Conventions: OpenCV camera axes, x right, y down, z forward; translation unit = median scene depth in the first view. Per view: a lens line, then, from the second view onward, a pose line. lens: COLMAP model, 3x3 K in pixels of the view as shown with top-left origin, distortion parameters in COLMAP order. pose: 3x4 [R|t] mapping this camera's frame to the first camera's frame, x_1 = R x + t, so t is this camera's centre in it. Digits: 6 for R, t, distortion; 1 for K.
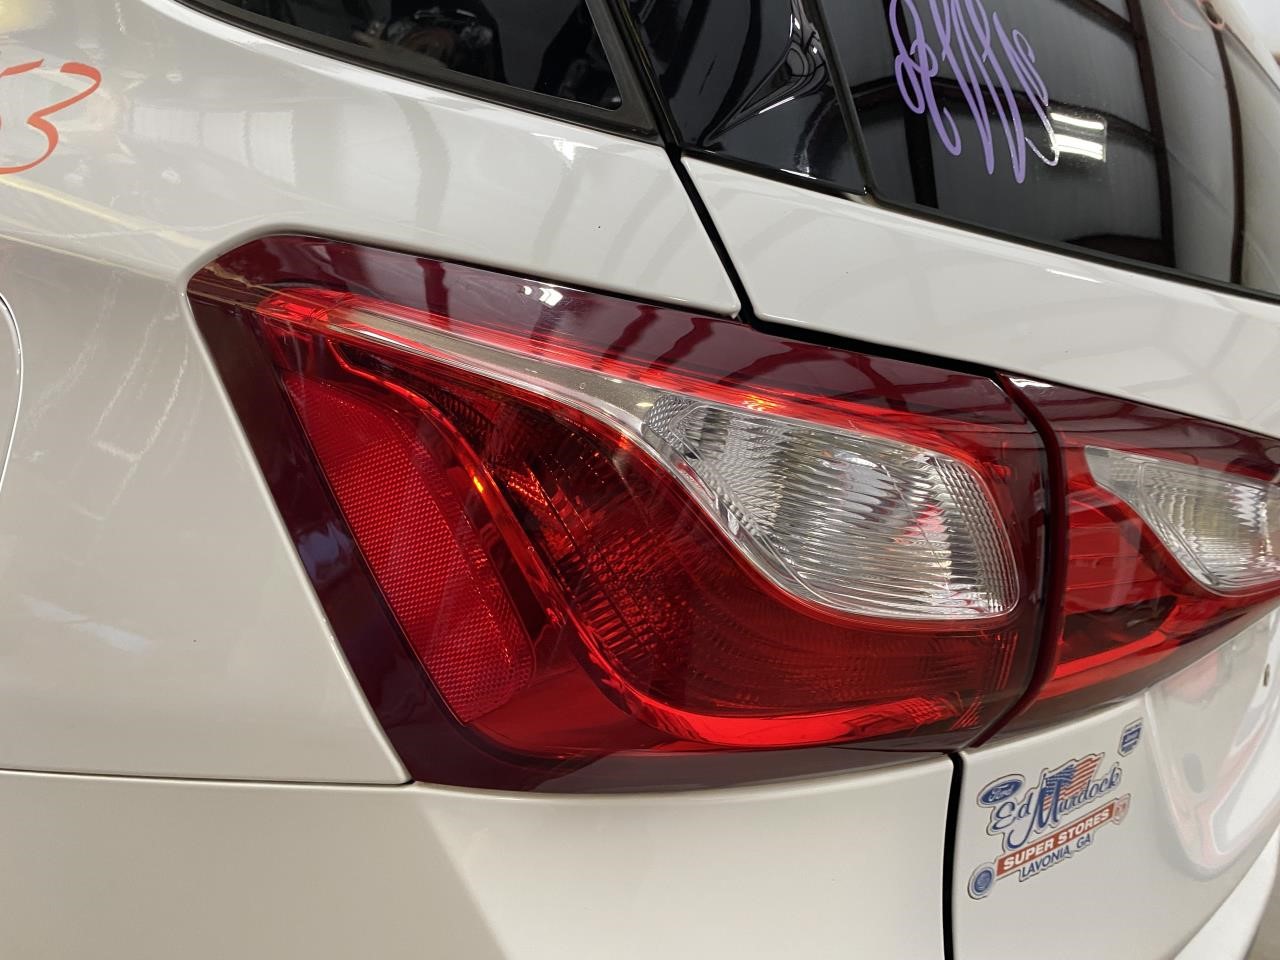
lens RADIAL K [[959.1, 0, 640.0], [0, 959.1, 480.0], [0, 0, 1]] dist [0.011943, -0.001622]
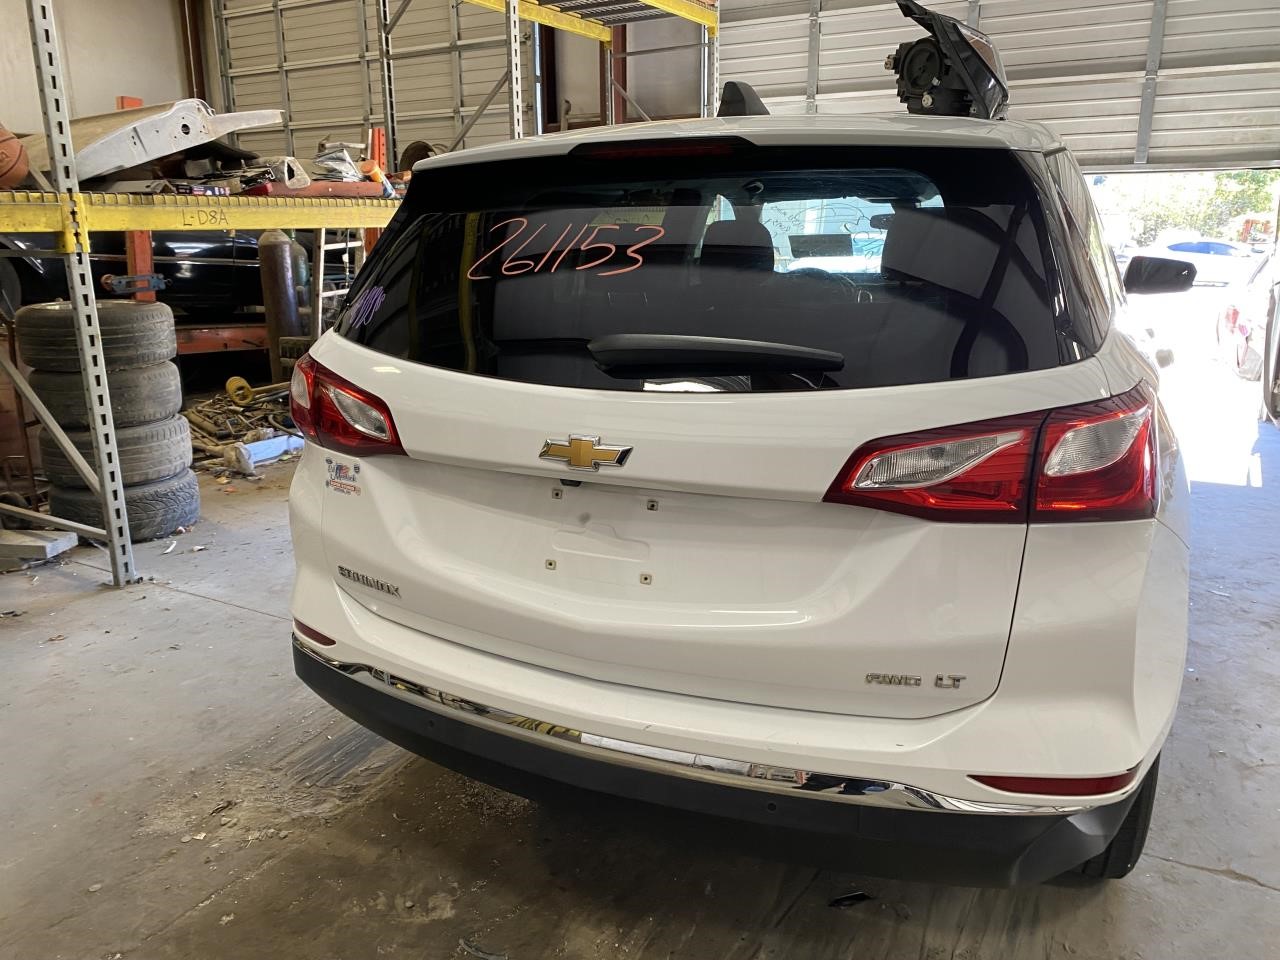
lens RADIAL K [[959.1, 0, 640.0], [0, 959.1, 480.0], [0, 0, 1]] dist [0.011943, -0.001622]
pose [[0.268054, 0.125307, -0.955220, 4.975727], [-0.292239, 0.955364, 0.043318, -0.201831], [0.918011, 0.267541, 0.292709, 1.045625]]
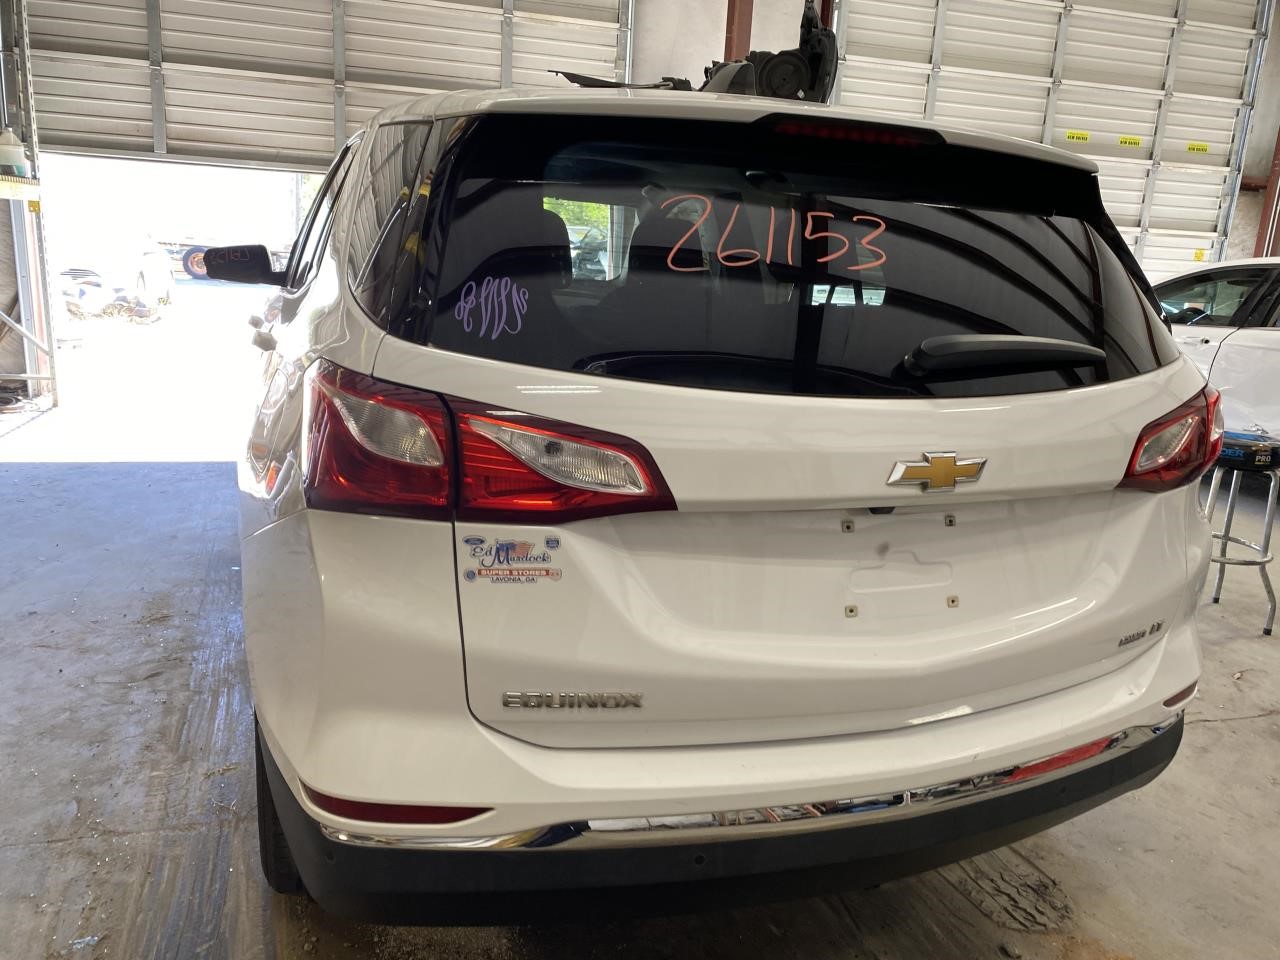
lens RADIAL K [[958.2, 0, 640.0], [0, 958.2, 480.0], [0, 0, 1]] dist [0.005893, -0.001206]
pose [[0.865514, 0.042677, -0.499064, 2.238969], [-0.119831, 0.985073, -0.123582, 0.440059], [0.486340, 0.166765, 0.857708, -1.259824]]
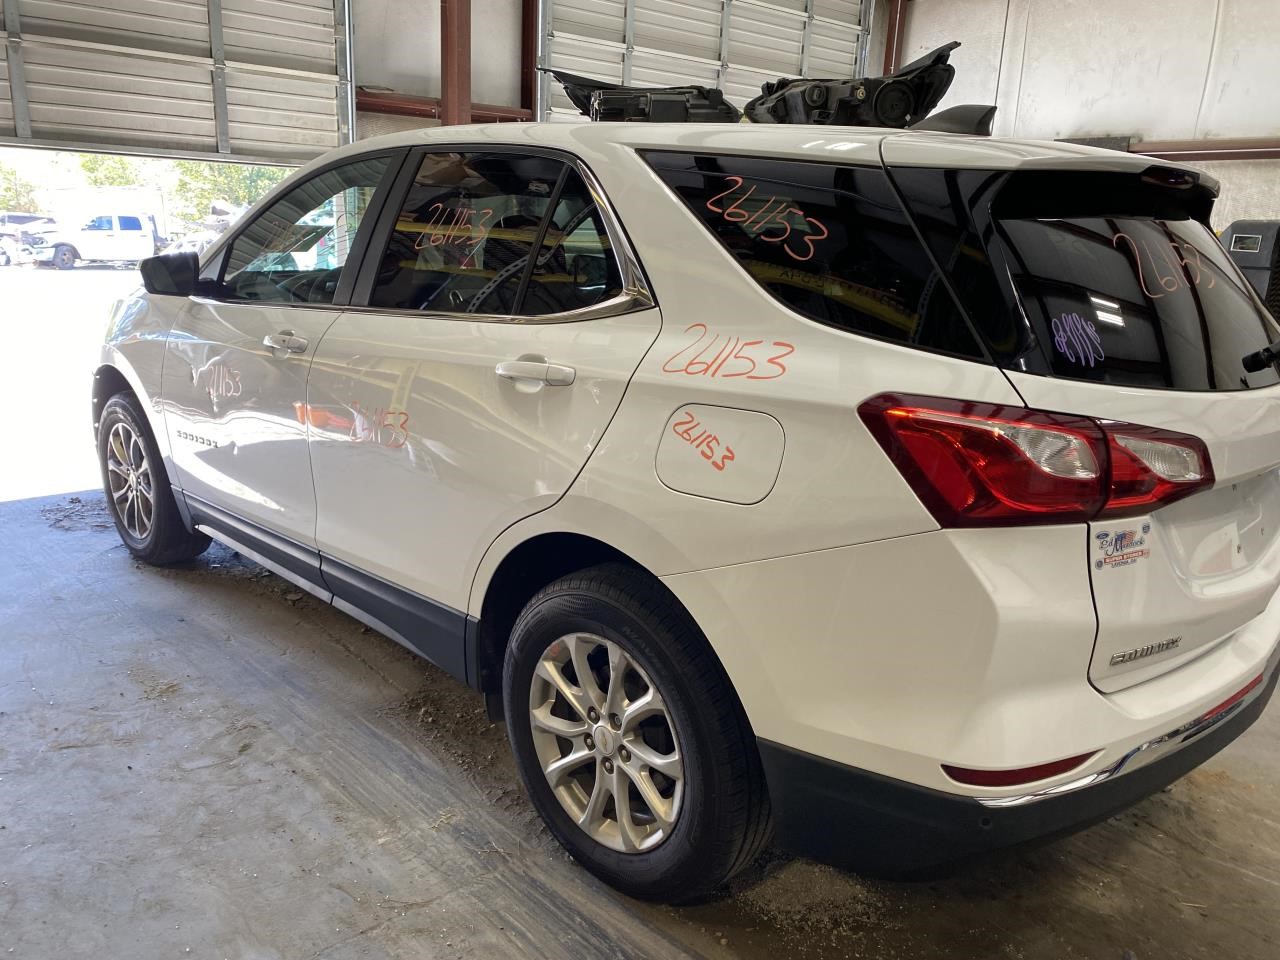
lens RADIAL K [[953.0, 0, 637.6], [0, 953.0, 489.1], [0, 0, 1]] dist [0.004835, -0.002762]
pose [[0.989846, -0.054576, -0.131252, -0.840738], [0.042660, 0.994850, -0.091942, 0.402422], [0.135594, 0.085409, 0.987076, -2.689924]]
